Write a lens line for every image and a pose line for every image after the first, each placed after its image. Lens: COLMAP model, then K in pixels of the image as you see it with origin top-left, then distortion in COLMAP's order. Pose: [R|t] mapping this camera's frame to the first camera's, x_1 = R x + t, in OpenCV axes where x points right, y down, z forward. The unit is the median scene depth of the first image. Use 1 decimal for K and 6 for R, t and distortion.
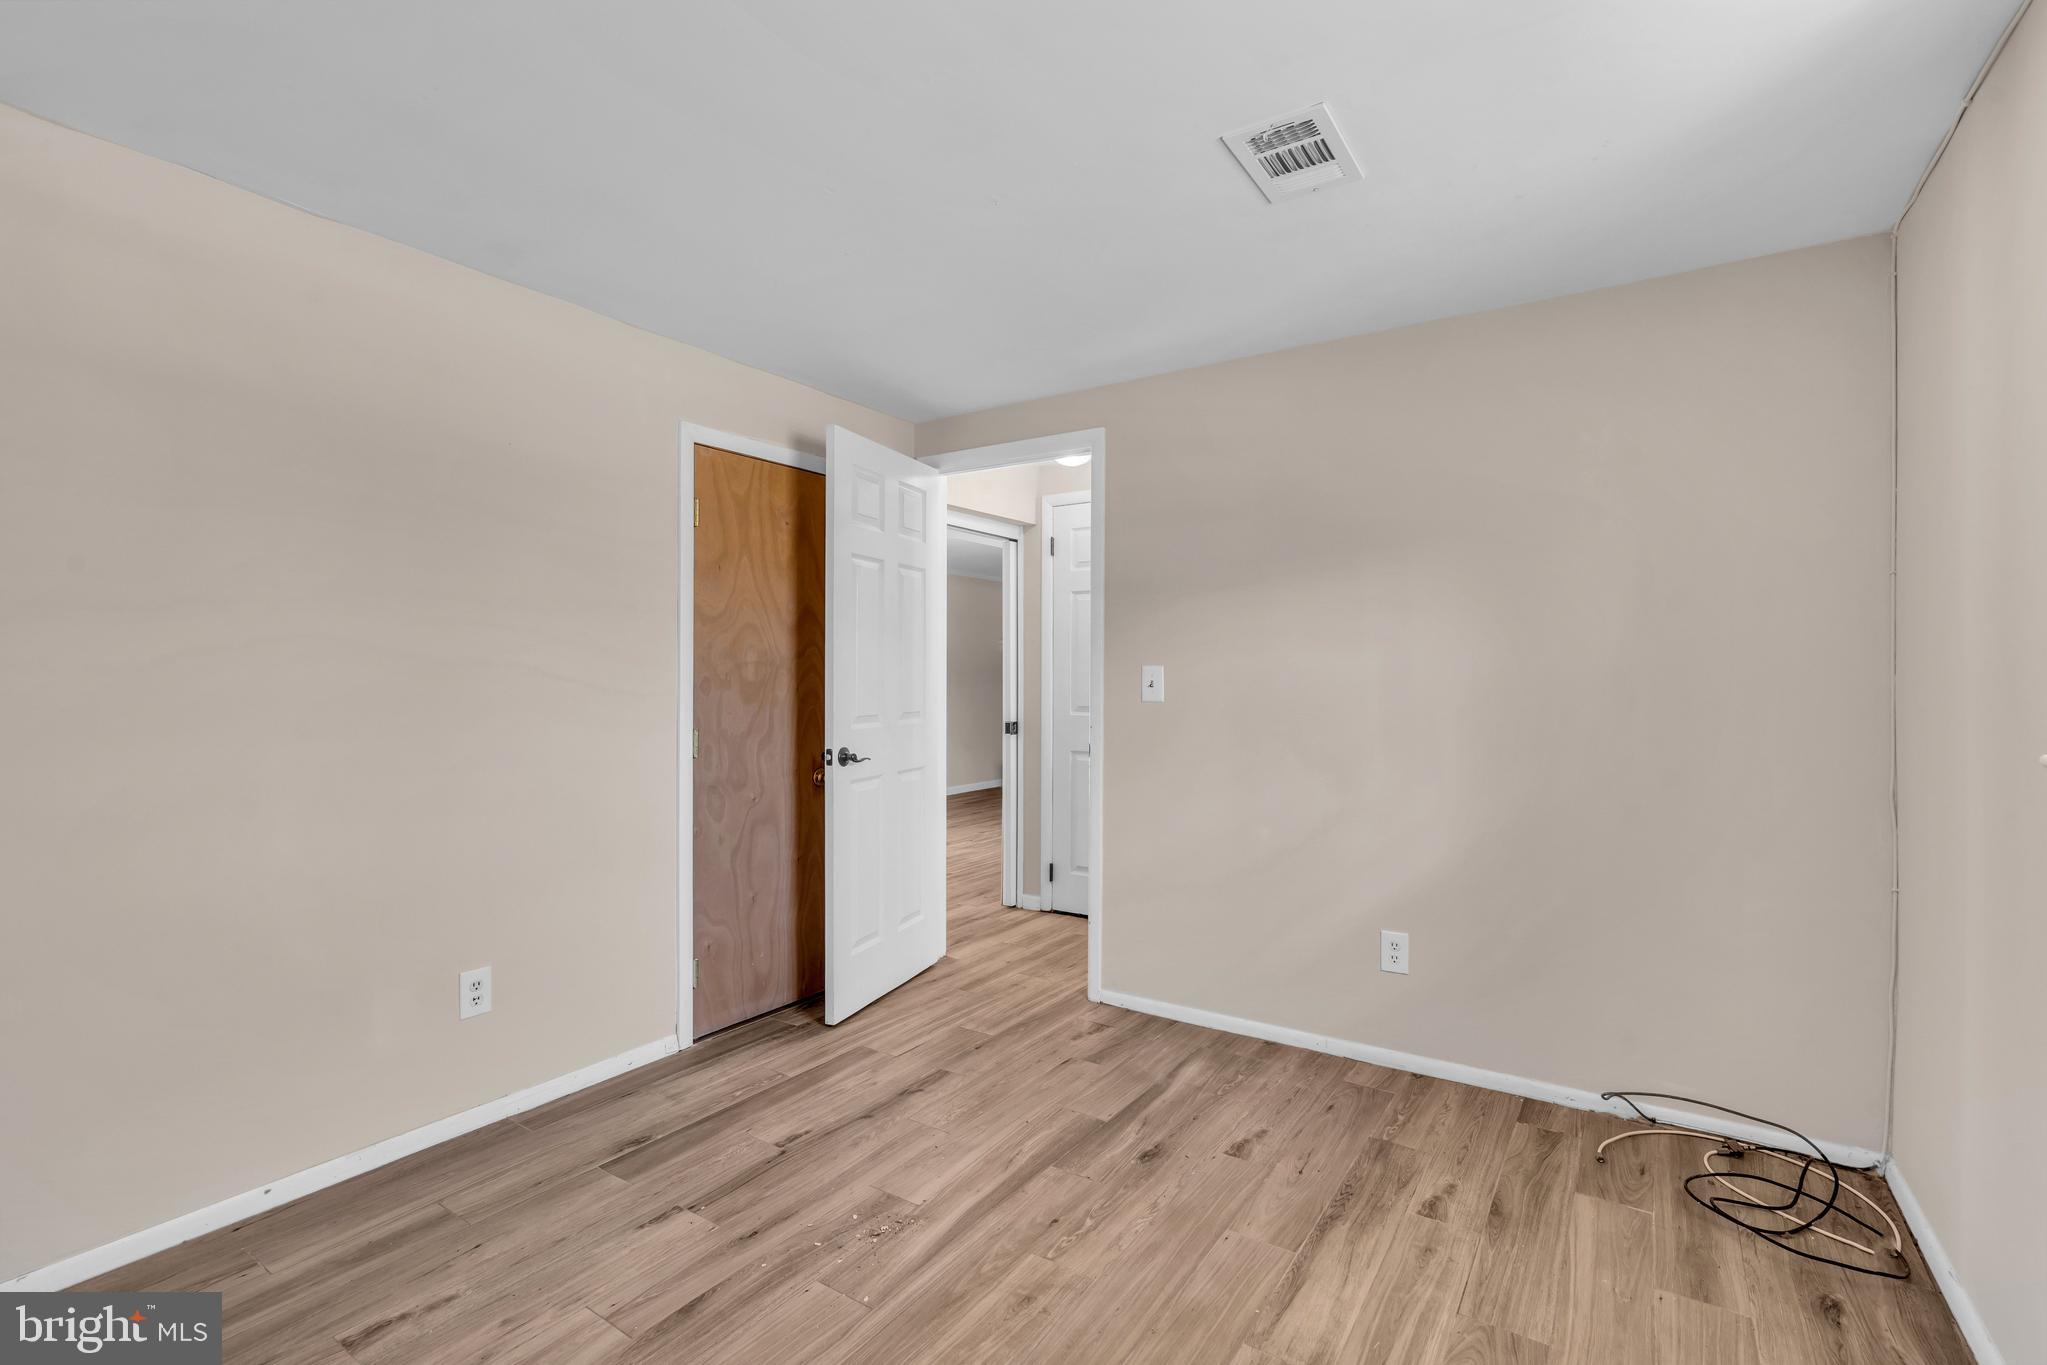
lens RADIAL K [[927.3, 0, 1023.9], [0, 927.3, 683.3], [0, 0, 1]] dist [-0.005521, 0.000983]
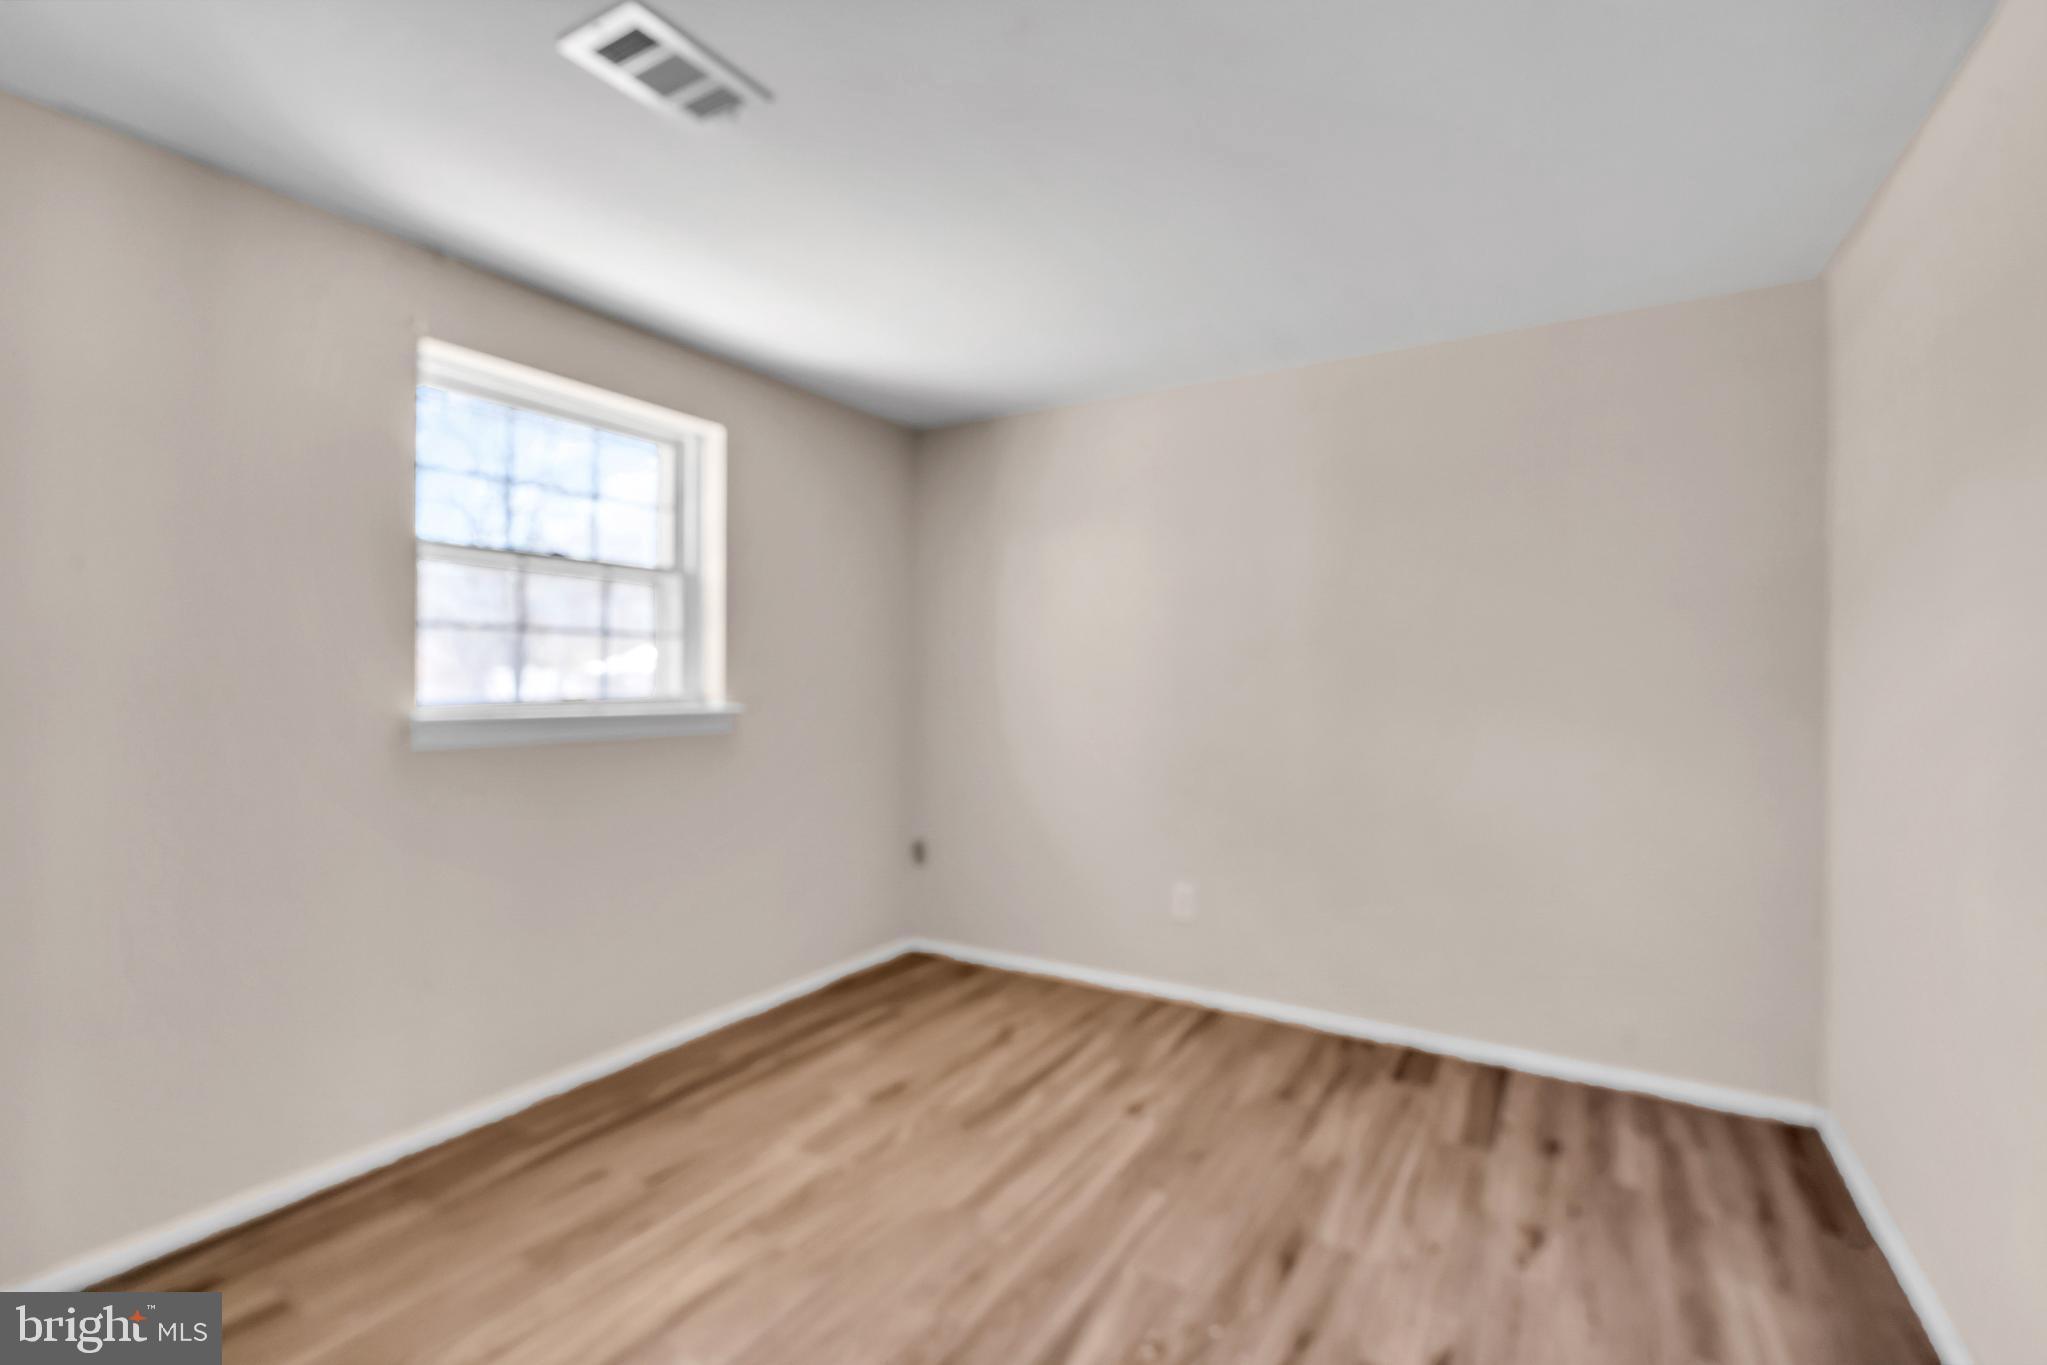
lens RADIAL K [[927.3, 0, 1024.1], [0, 927.3, 685.0], [0, 0, 1]] dist [-0.005521, 0.000983]
pose [[-0.998340, -0.003337, -0.057505, 0.008128], [-0.003225, 0.999993, -0.002027, 0.007654], [0.057511, -0.001838, -0.998343, 1.972527]]
